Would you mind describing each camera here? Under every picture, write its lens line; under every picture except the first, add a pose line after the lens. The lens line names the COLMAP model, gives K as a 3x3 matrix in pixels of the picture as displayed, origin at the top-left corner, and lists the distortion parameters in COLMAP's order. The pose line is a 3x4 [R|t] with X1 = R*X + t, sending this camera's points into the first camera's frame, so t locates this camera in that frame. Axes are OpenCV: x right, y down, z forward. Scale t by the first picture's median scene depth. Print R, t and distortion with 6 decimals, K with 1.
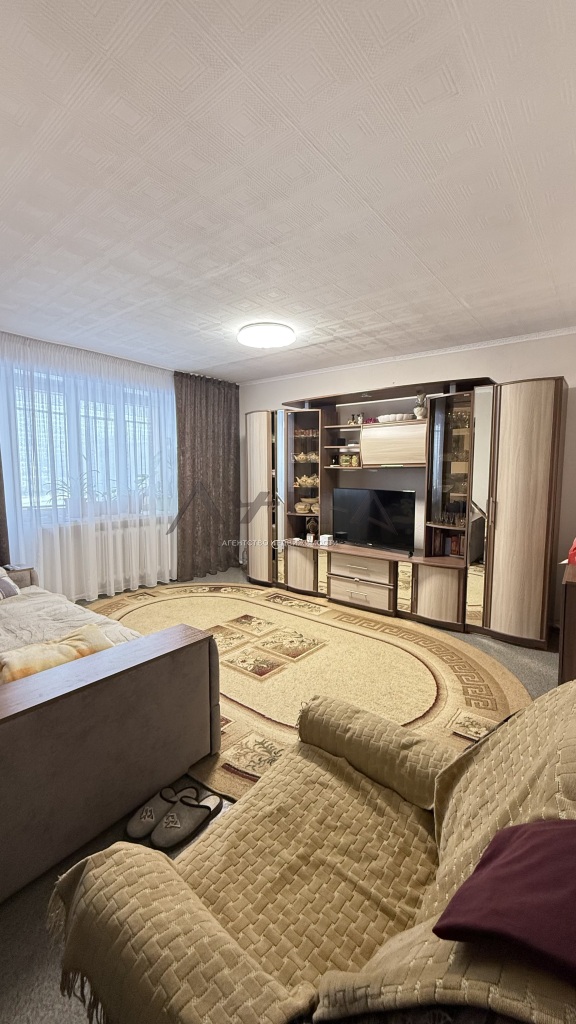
lens RADIAL K [[408.5, 0, 288.3], [0, 408.5, 509.9], [0, 0, 1]] dist [-0.002636, -0.000264]
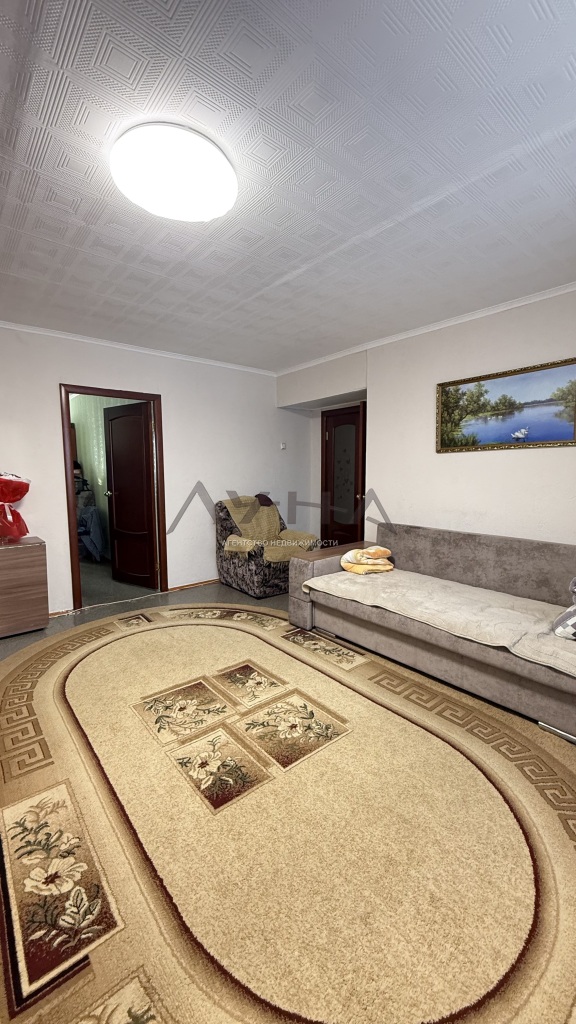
lens RADIAL K [[408.5, 0, 287.8], [0, 408.5, 512.2], [0, 0, 1]] dist [-0.002636, -0.000264]
pose [[-0.982062, -0.026356, 0.186705, -0.297621], [0.011369, 0.980105, 0.198154, -0.143731], [-0.188213, 0.196722, -0.962225, 1.619699]]
